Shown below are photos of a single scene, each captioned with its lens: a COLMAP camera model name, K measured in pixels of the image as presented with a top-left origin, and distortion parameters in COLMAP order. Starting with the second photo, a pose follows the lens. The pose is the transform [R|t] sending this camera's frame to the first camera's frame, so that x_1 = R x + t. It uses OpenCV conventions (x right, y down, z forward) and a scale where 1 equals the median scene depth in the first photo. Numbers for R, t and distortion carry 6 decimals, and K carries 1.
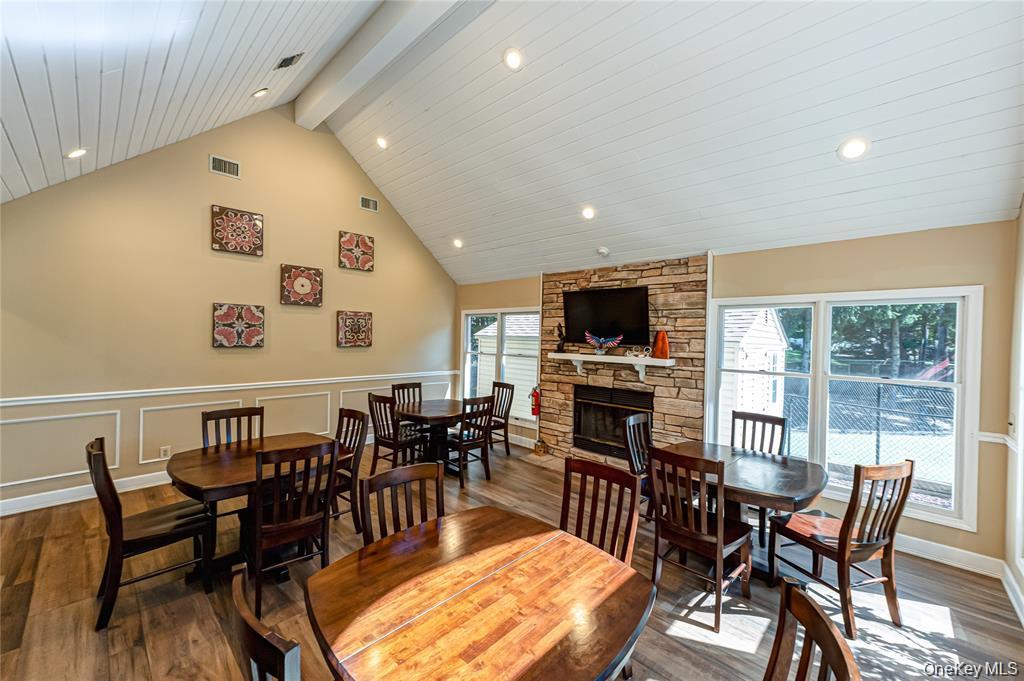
lens RADIAL K [[398.3, 0, 507.6], [0, 398.3, 339.9], [0, 0, 1]] dist [-0.008820, -0.000117]
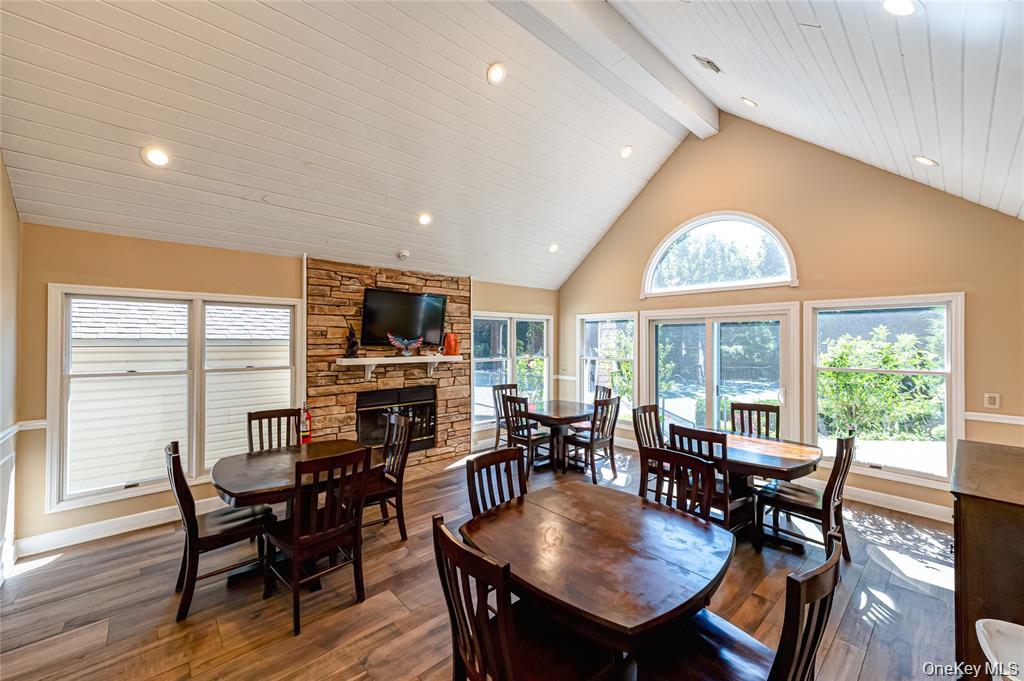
lens RADIAL K [[398.3, 0, 507.6], [0, 398.3, 339.9], [0, 0, 1]] dist [-0.008820, -0.000117]
pose [[0.072939, -0.016950, 0.997192, -0.736280], [0.009461, 0.999822, 0.016303, -0.017861], [-0.997292, 0.008245, 0.073086, 0.641912]]
